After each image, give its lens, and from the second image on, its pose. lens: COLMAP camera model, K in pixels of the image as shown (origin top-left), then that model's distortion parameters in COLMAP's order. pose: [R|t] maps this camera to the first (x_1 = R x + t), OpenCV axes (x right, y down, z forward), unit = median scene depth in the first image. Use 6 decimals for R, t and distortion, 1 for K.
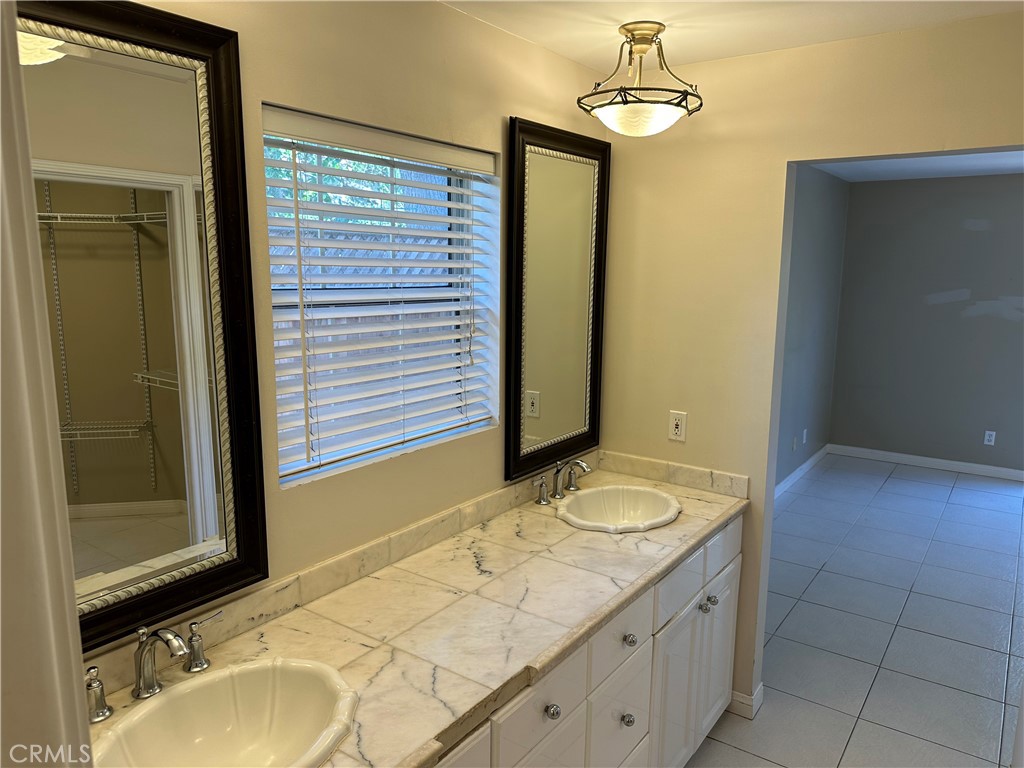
lens RADIAL K [[723.4, 0, 511.5], [0, 723.4, 388.0], [0, 0, 1]] dist [0.137694, -0.223258]
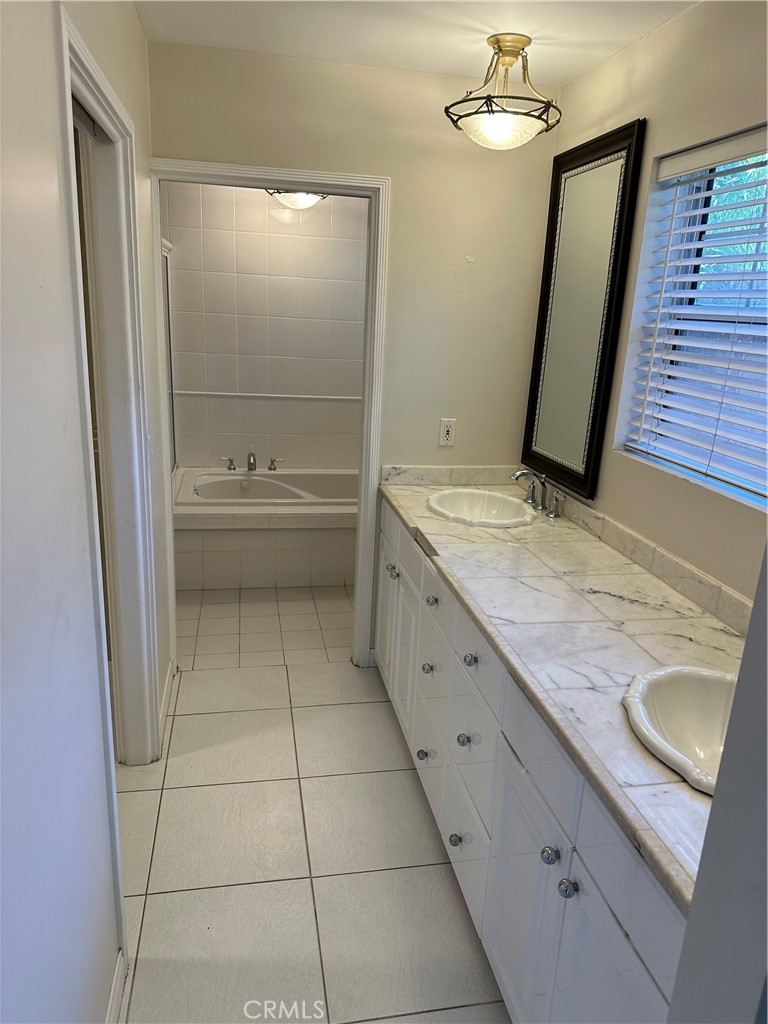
lens RADIAL K [[723.4, 0, 384.0], [0, 723.4, 512.0], [0, 0, 1]] dist [0.137694, -0.223258]
pose [[-0.686709, 0.157332, -0.709703, 0.817731], [-0.179093, 0.909588, 0.374935, -0.163033], [0.704526, 0.384574, -0.596445, 1.295859]]
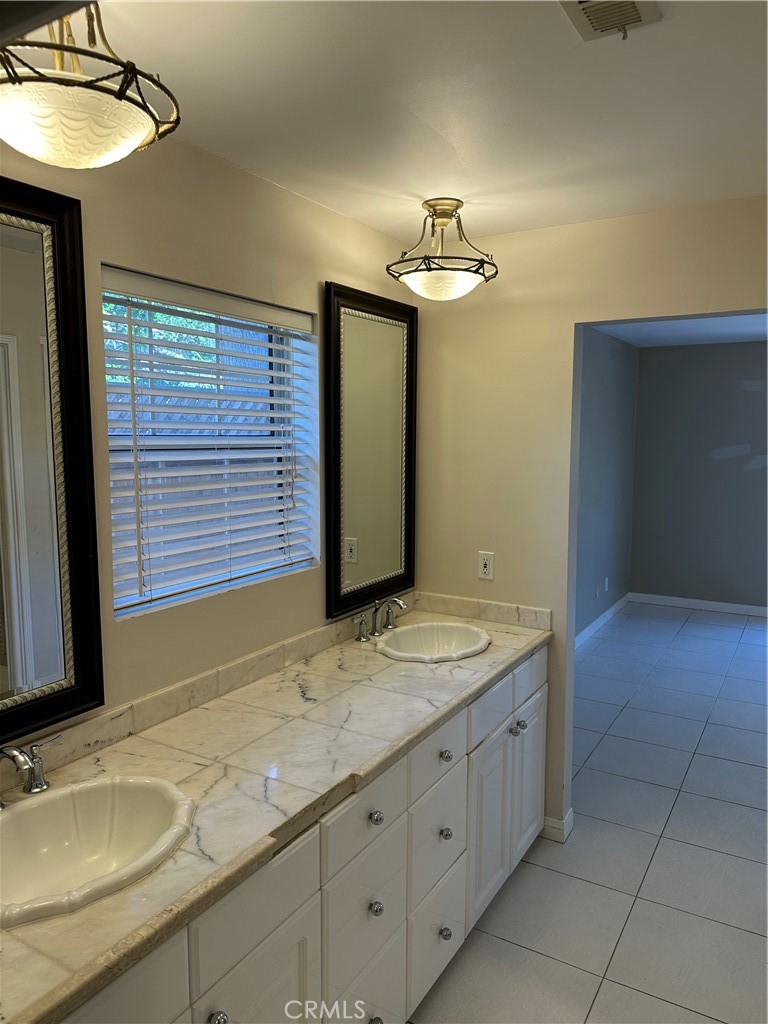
lens RADIAL K [[723.4, 0, 384.0], [0, 723.4, 512.0], [0, 0, 1]] dist [0.137694, -0.223258]
pose [[0.996673, -0.016605, 0.079793, -0.008536], [0.021104, 0.998215, -0.055873, 0.039864], [-0.078723, 0.057371, 0.995244, -0.078266]]
